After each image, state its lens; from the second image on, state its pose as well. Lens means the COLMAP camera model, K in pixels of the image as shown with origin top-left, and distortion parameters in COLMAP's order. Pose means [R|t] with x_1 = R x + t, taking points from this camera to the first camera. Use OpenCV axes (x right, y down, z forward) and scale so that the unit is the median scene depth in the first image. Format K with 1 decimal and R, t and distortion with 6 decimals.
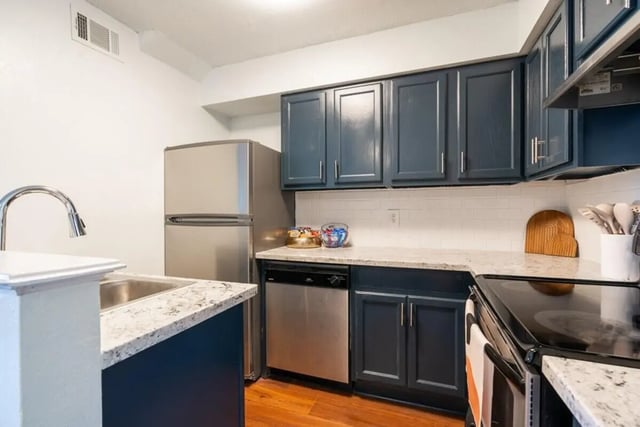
lens RADIAL K [[294.1, 0, 320.2], [0, 294.1, 212.3], [0, 0, 1]] dist [-0.001306, 0.000019]
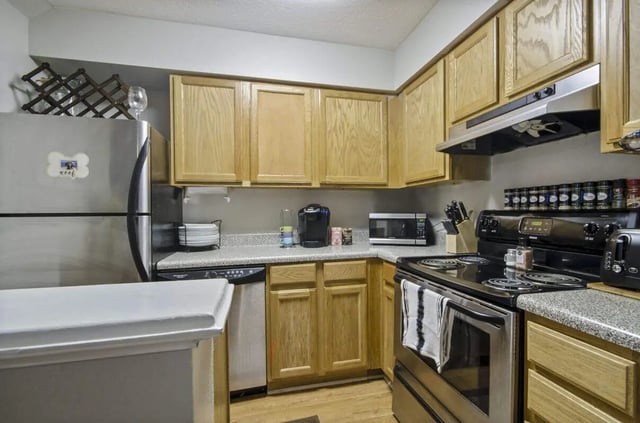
lens RADIAL K [[291.5, 0, 318.8], [0, 291.5, 214.5], [0, 0, 1]] dist [0.003604, 0.000483]
pose [[0.834999, -0.003480, 0.550240, -0.293713], [-0.001179, 0.999966, 0.008113, -0.001552], [-0.550250, -0.007423, 0.834967, 0.098209]]
